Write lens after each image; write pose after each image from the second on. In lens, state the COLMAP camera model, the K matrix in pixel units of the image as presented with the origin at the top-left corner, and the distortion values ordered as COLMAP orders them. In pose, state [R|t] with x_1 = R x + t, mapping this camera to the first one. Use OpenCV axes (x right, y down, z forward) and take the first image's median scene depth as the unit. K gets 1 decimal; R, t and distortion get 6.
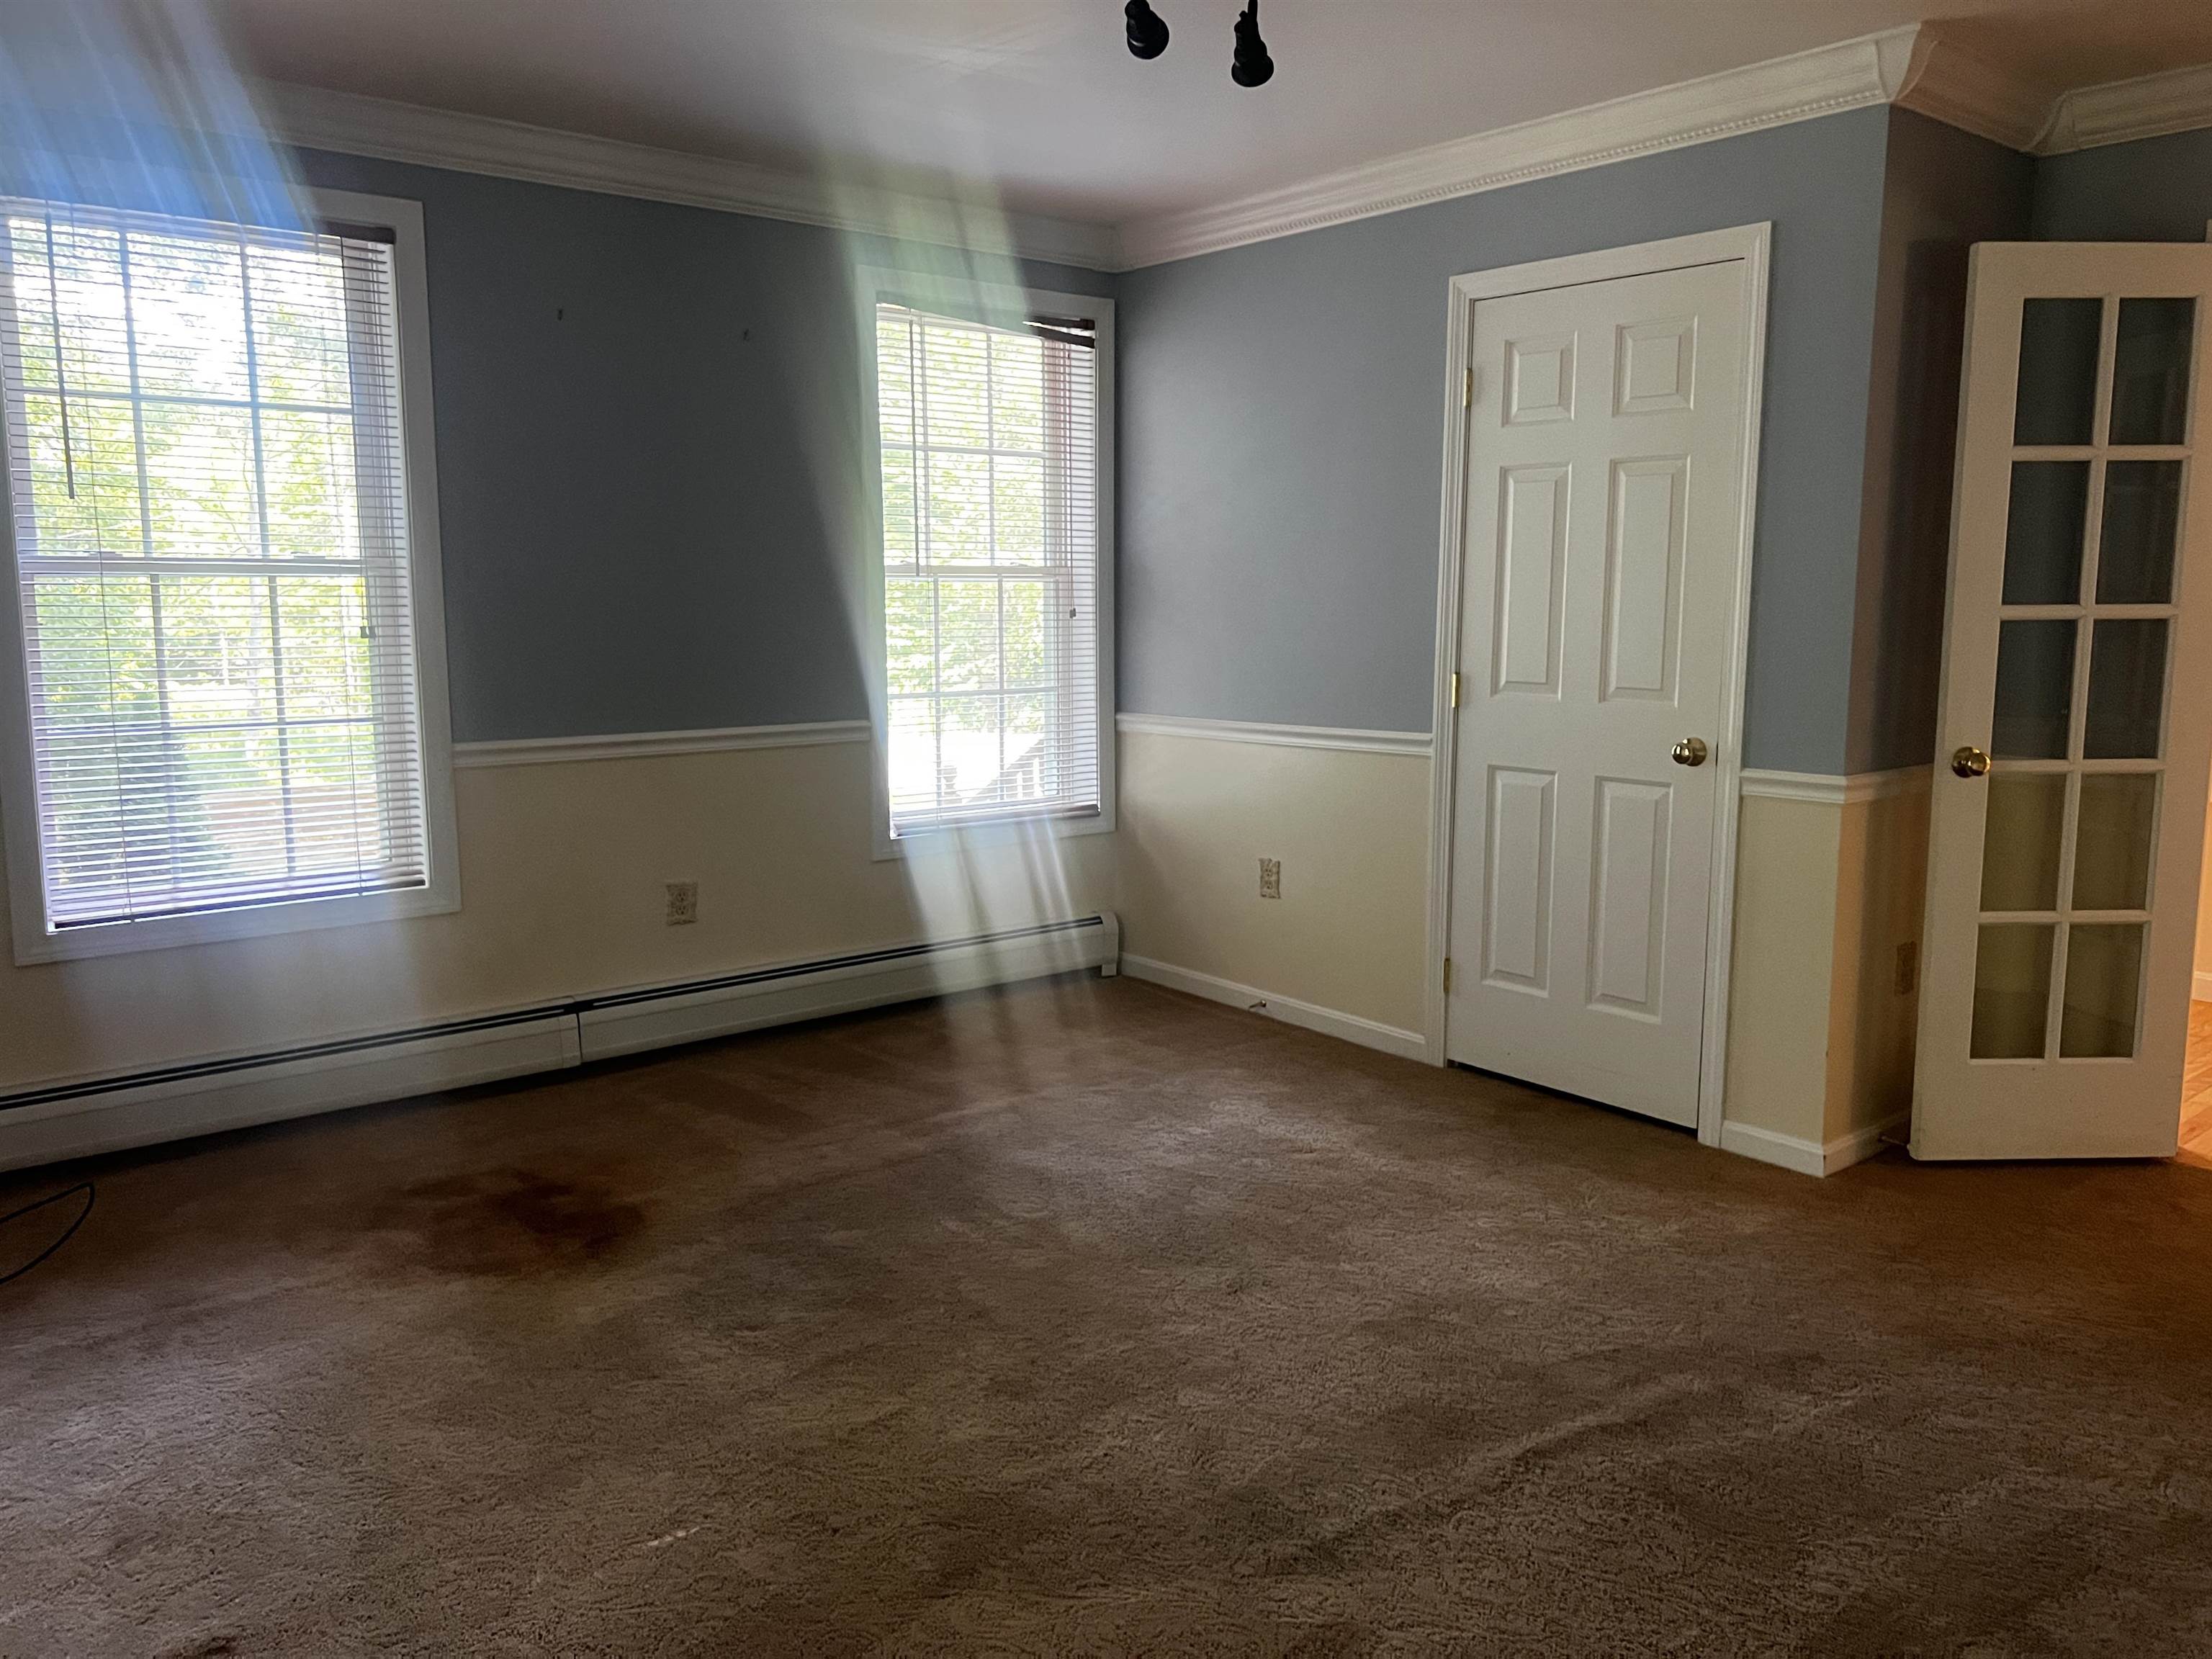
lens RADIAL K [[1657.8, 0, 1090.4], [0, 1657.8, 817.0], [0, 0, 1]] dist [0.044426, -0.055785]
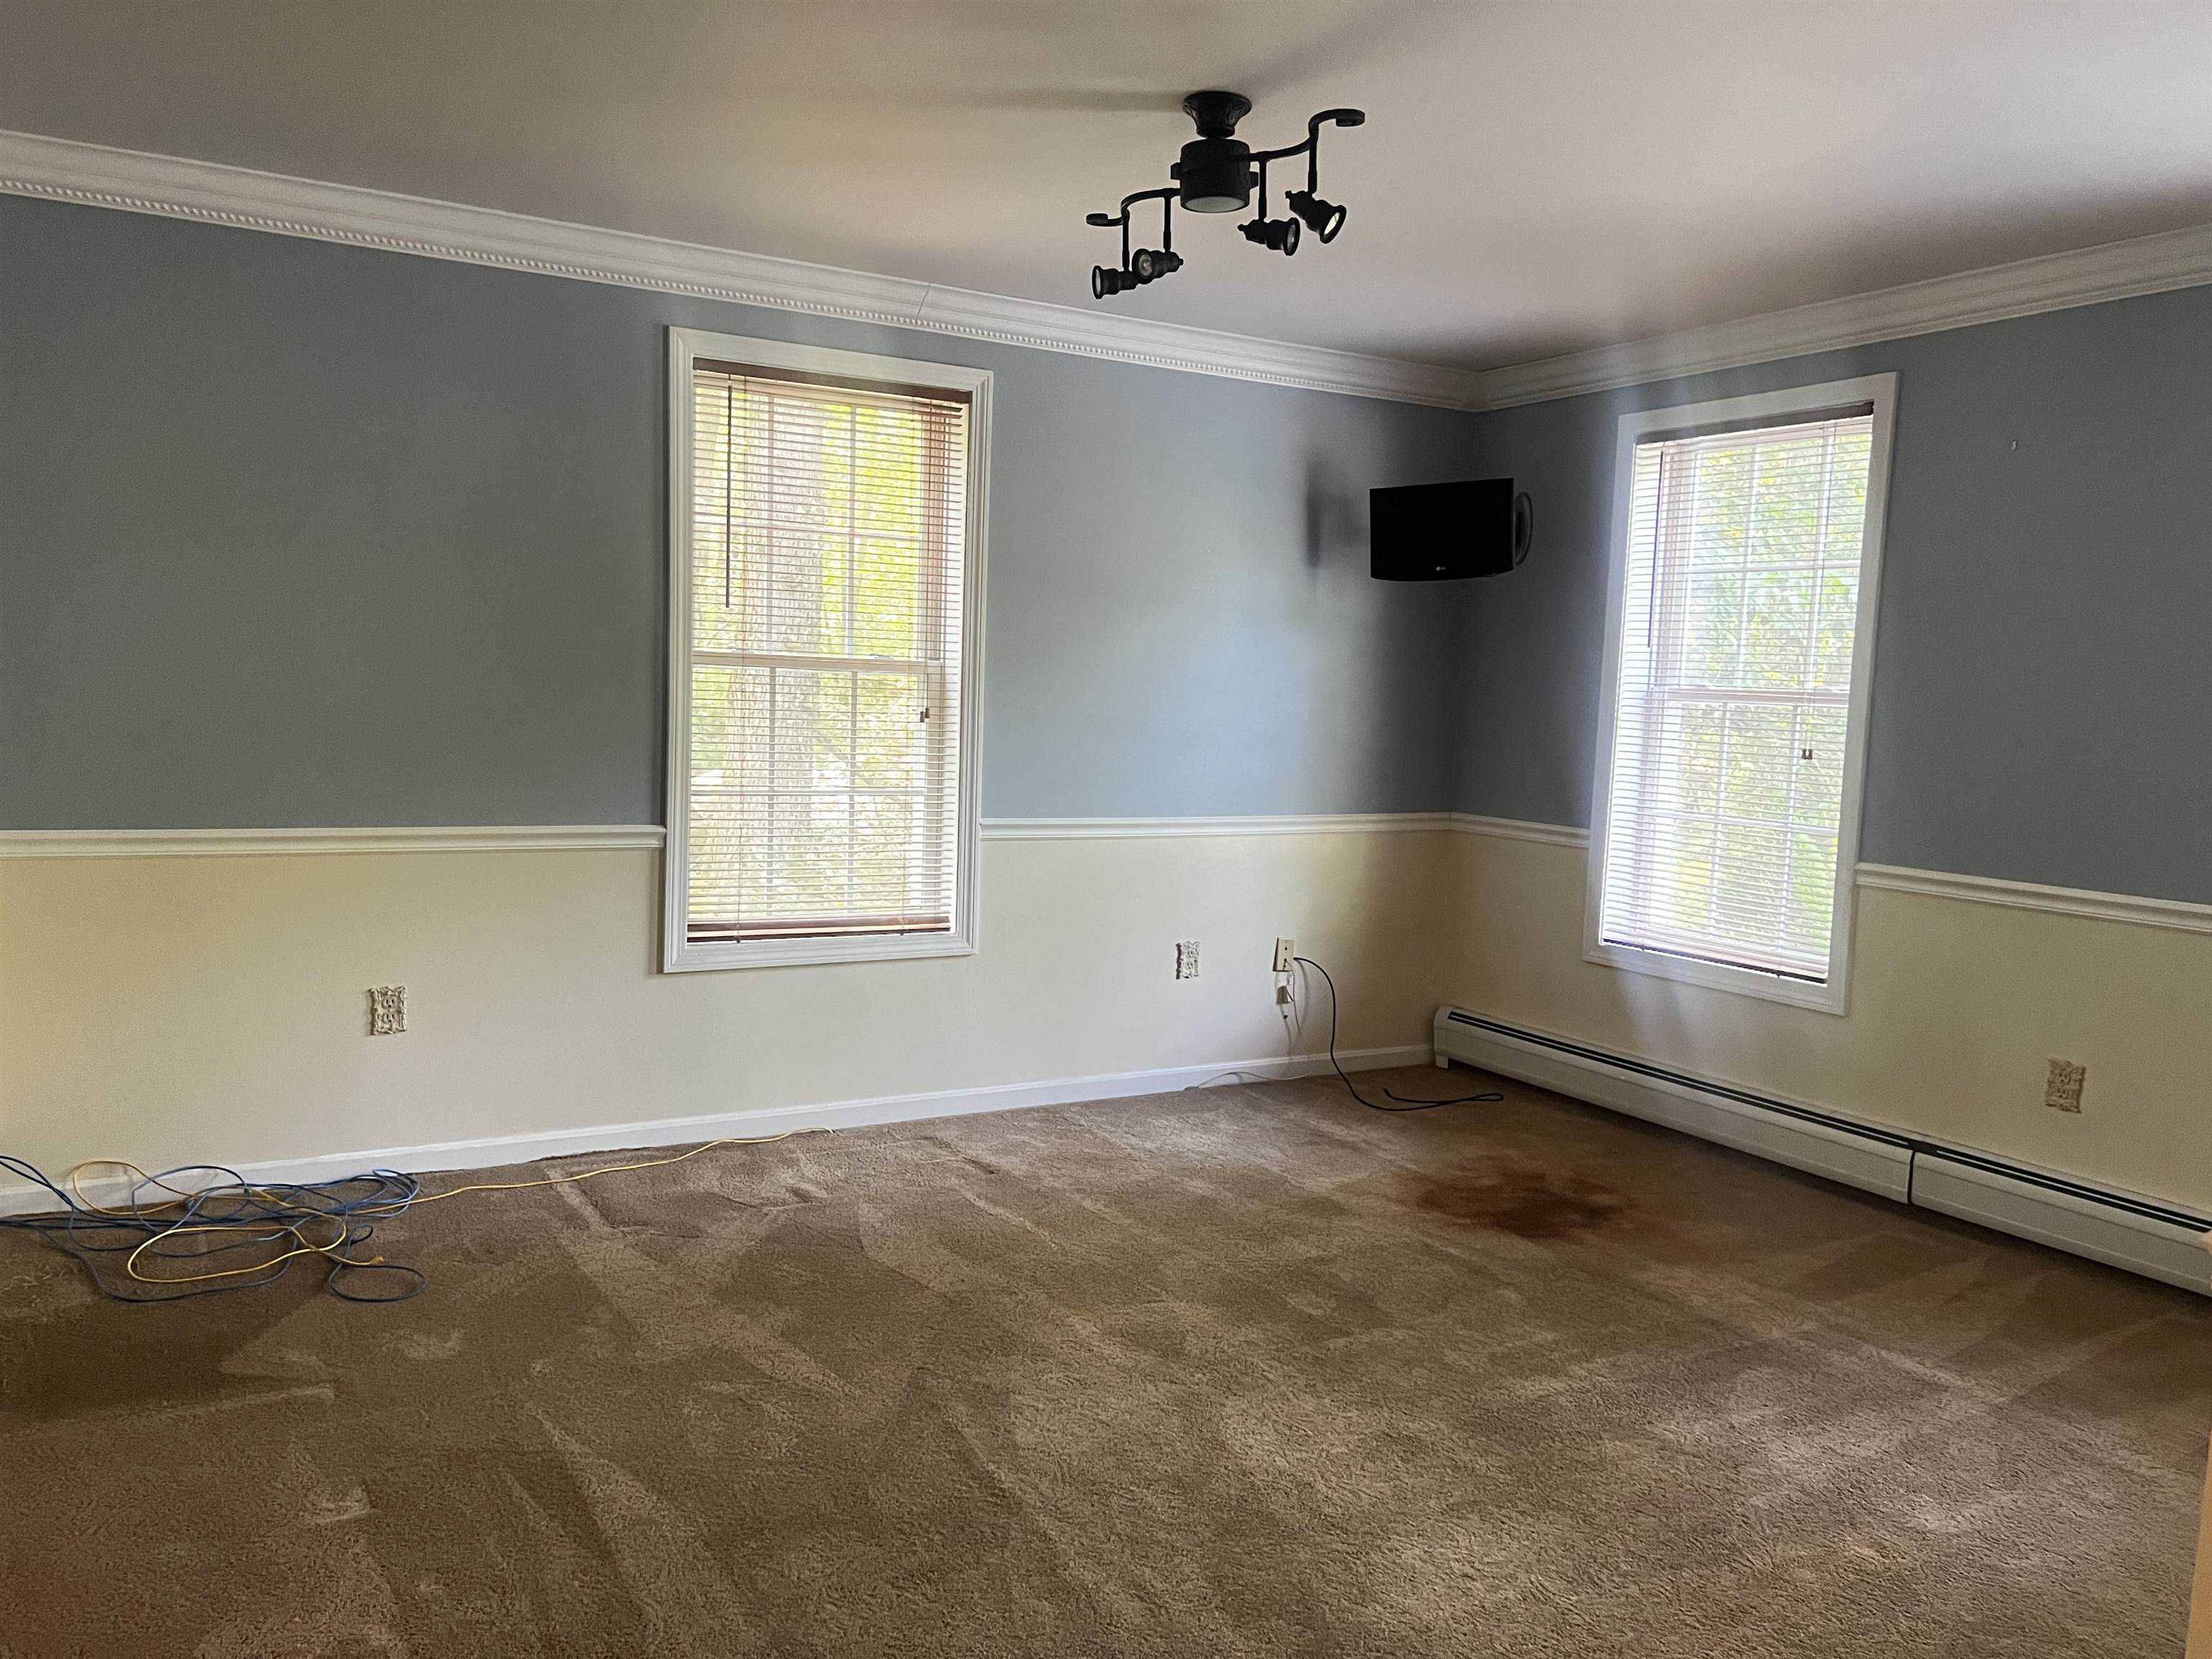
lens RADIAL K [[1657.8, 0, 1090.3], [0, 1657.8, 842.0], [0, 0, 1]] dist [0.044426, -0.055785]
pose [[-0.168517, 0.091775, -0.981417, 0.817100], [-0.167699, 0.978471, 0.120295, -0.110217], [0.971328, 0.184854, -0.149499, 0.721122]]
